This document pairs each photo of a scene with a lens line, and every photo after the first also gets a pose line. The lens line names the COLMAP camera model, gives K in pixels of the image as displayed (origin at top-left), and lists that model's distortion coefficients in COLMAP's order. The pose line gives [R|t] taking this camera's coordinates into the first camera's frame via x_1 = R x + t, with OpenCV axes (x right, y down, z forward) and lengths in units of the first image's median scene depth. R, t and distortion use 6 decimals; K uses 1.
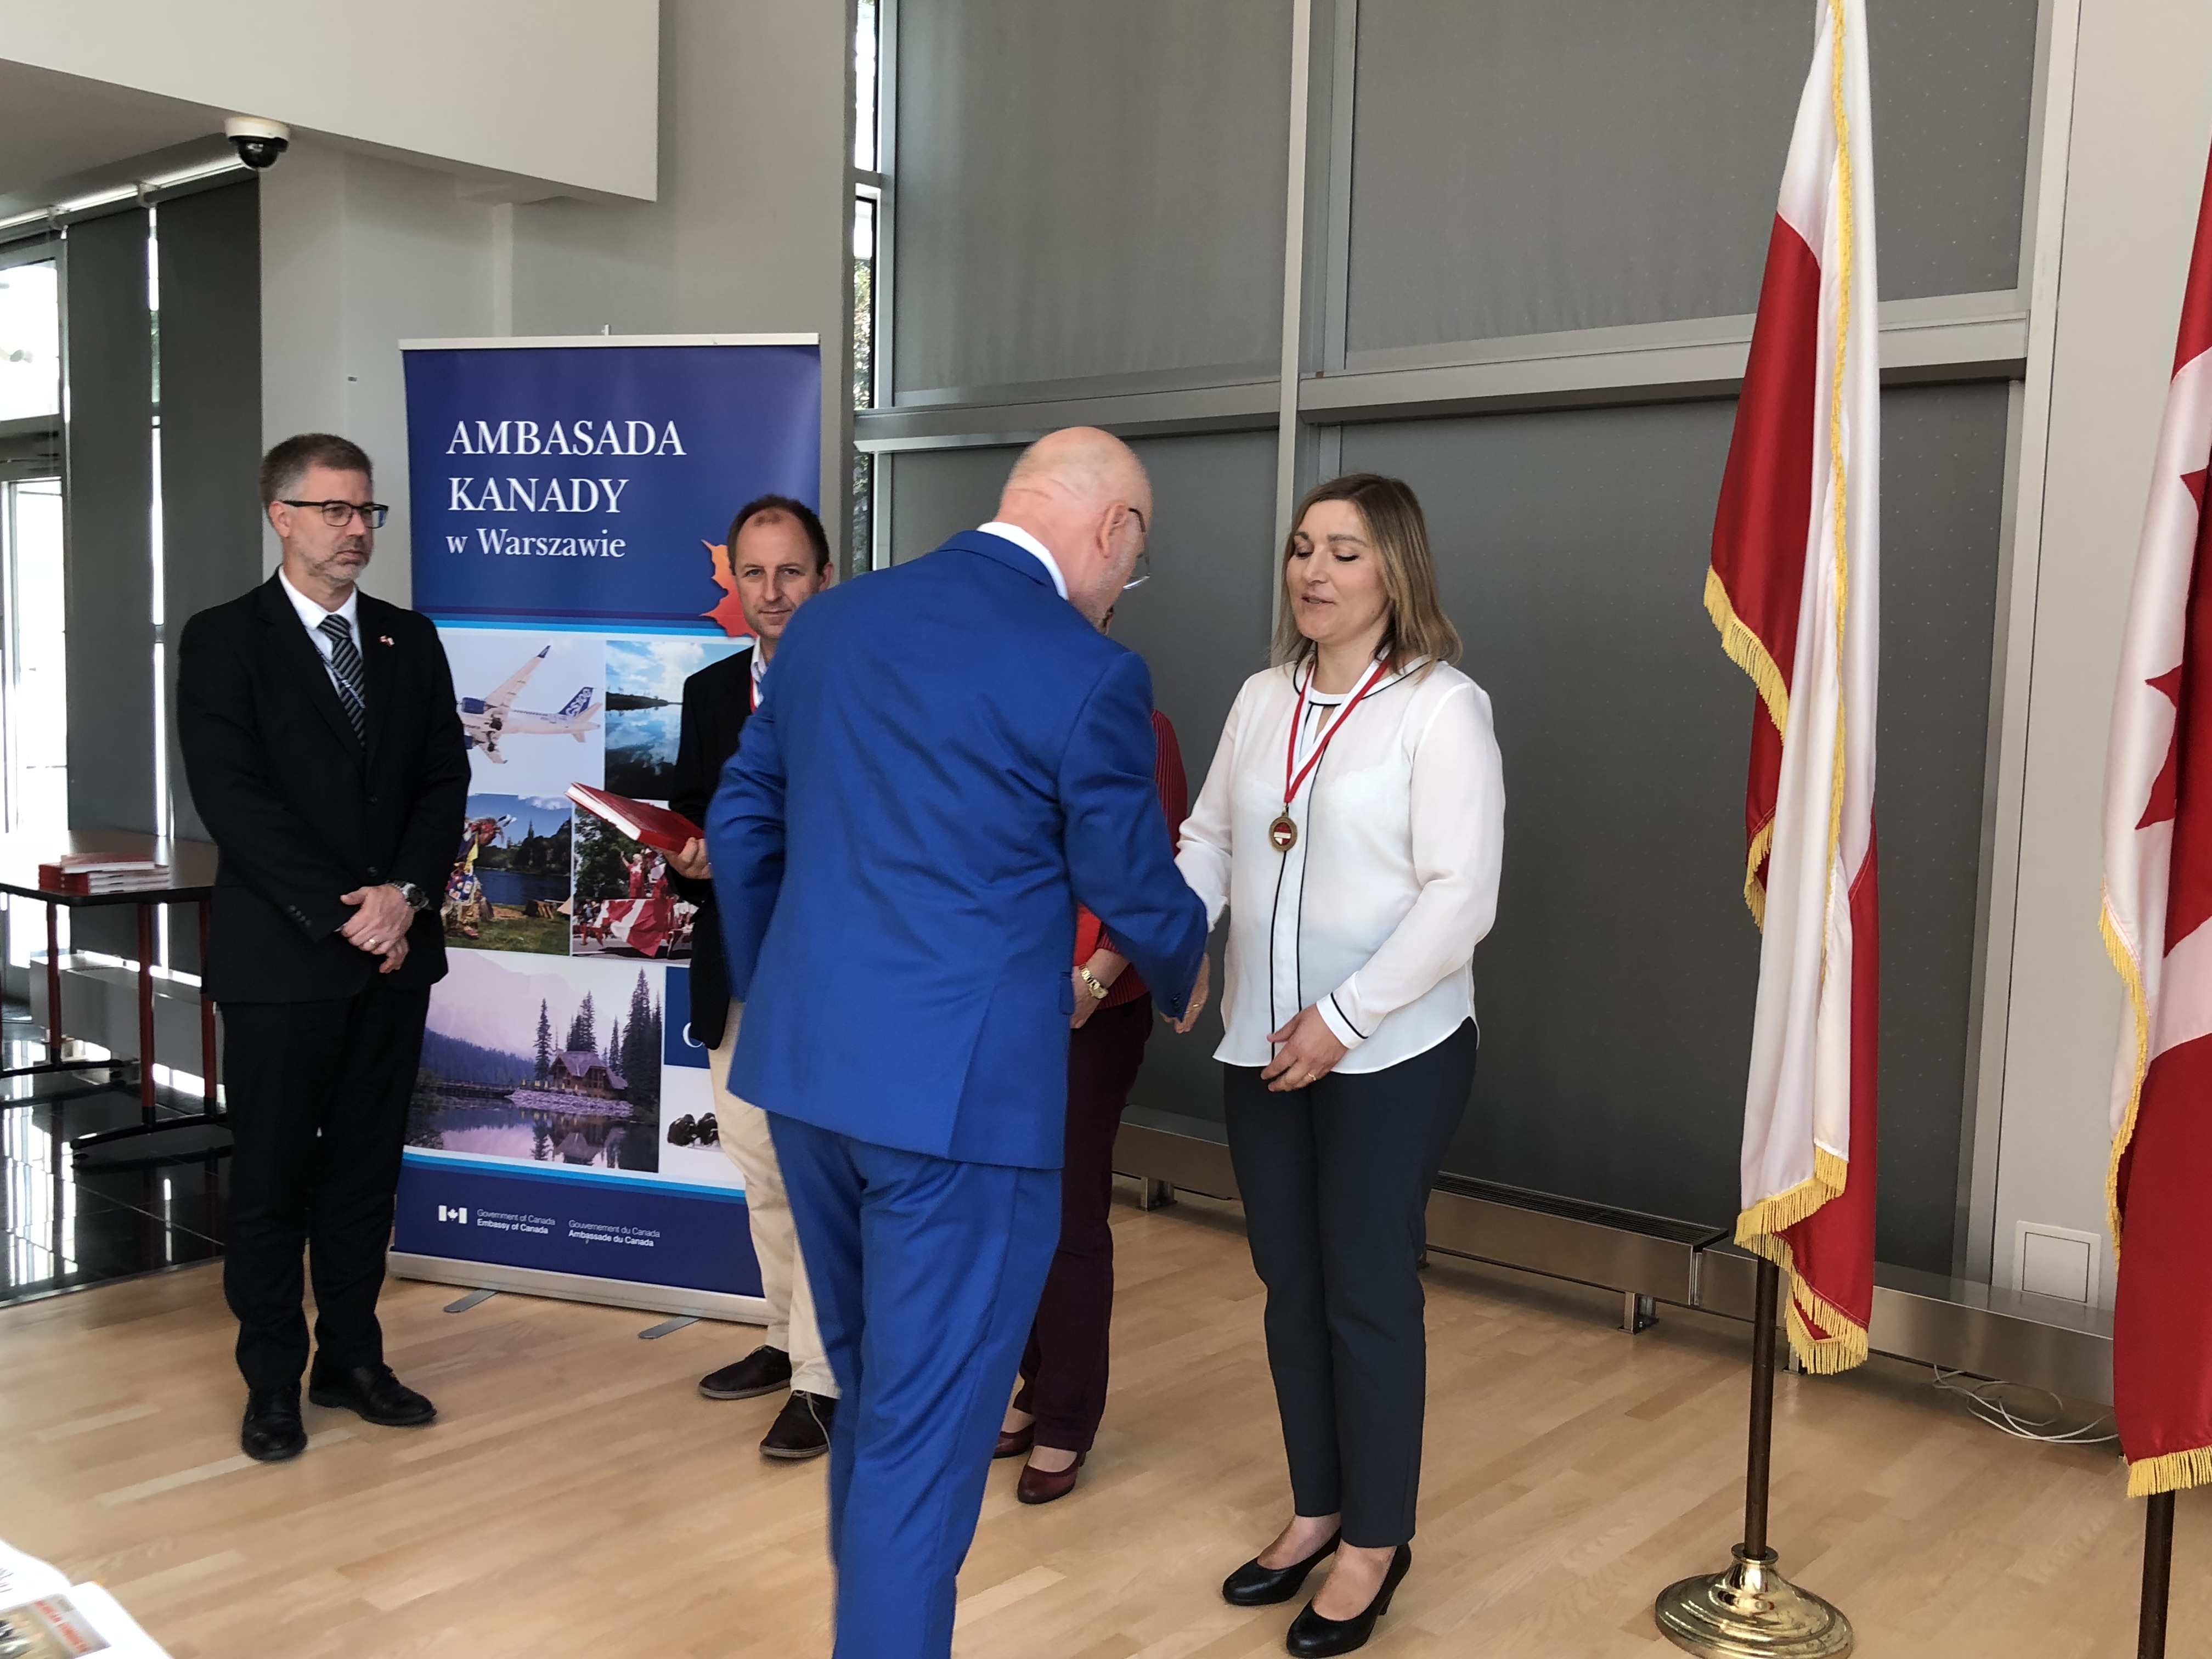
lens RADIAL K [[2176.7, 0, 1105.4], [0, 2176.7, 843.5], [0, 0, 1]] dist [-0.035524, 0.000000]
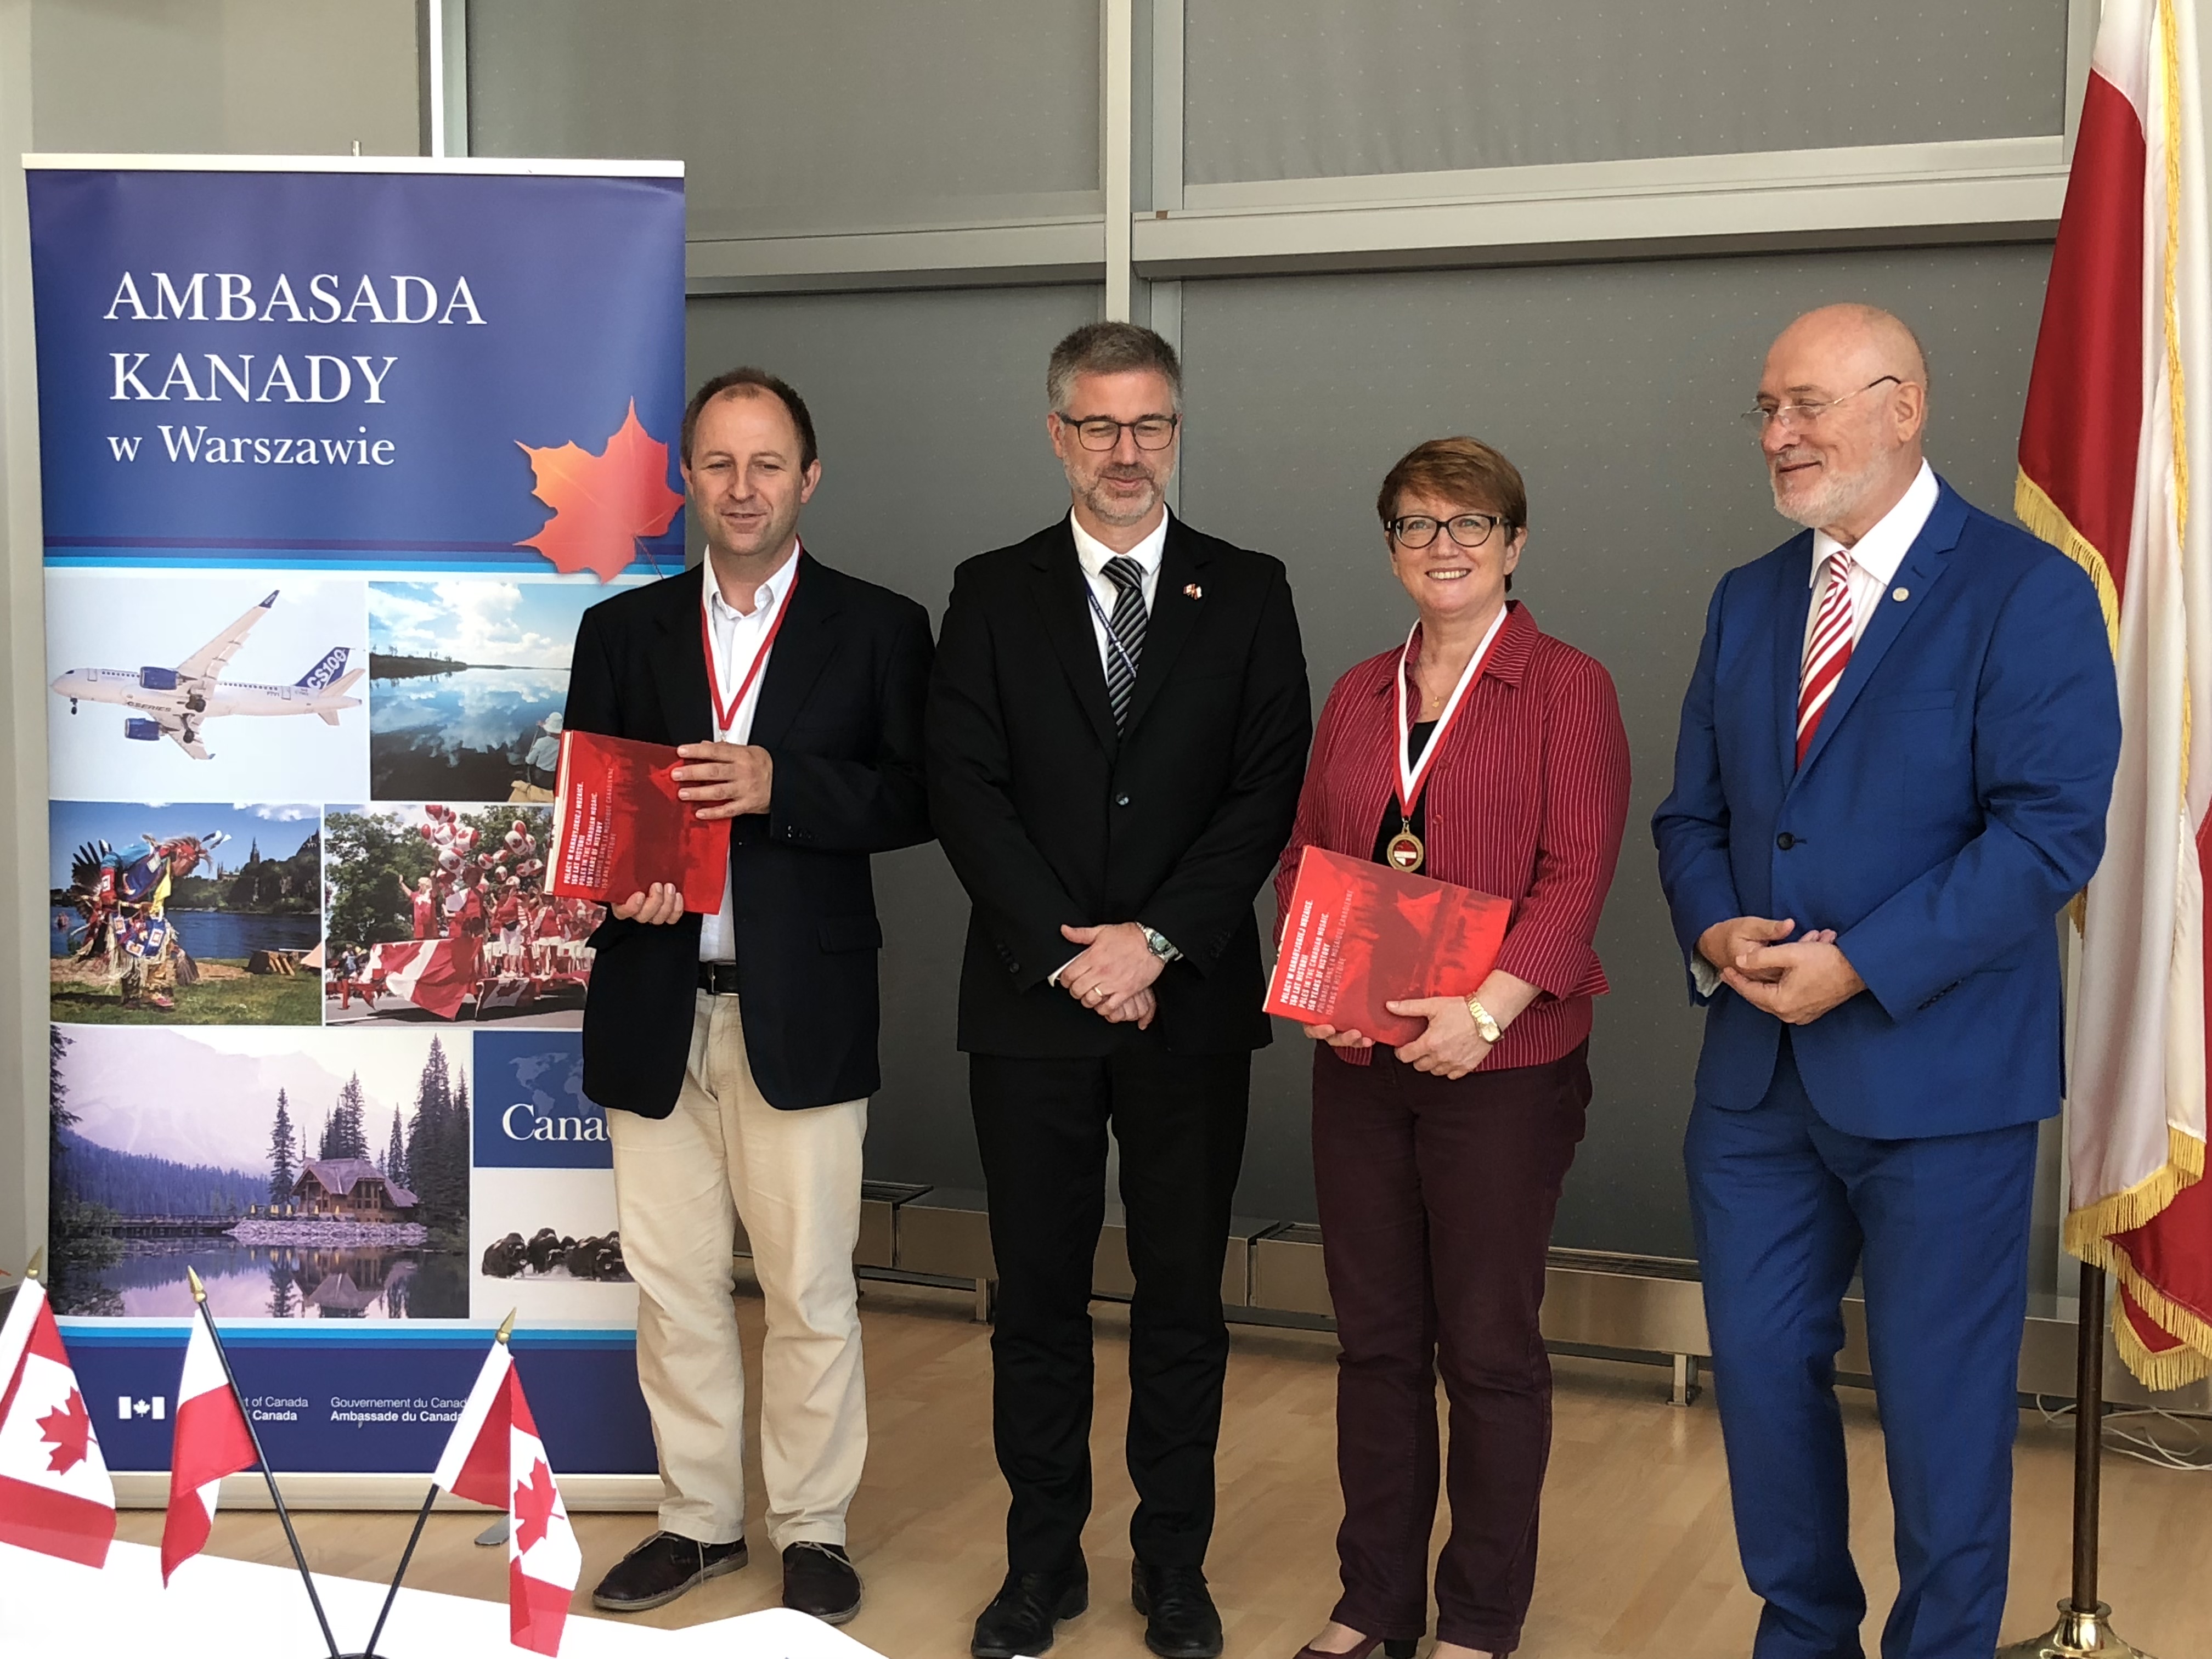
lens RADIAL K [[3194.0, 0, 1108.0], [0, 3194.0, 832.0], [0, 0, 1]] dist [-0.036127, 0.000000]
pose [[0.953609, -0.043040, 0.297955, -0.311695], [0.044713, 0.998999, 0.001202, -0.001275], [-0.297708, 0.012176, 0.954579, -0.074044]]
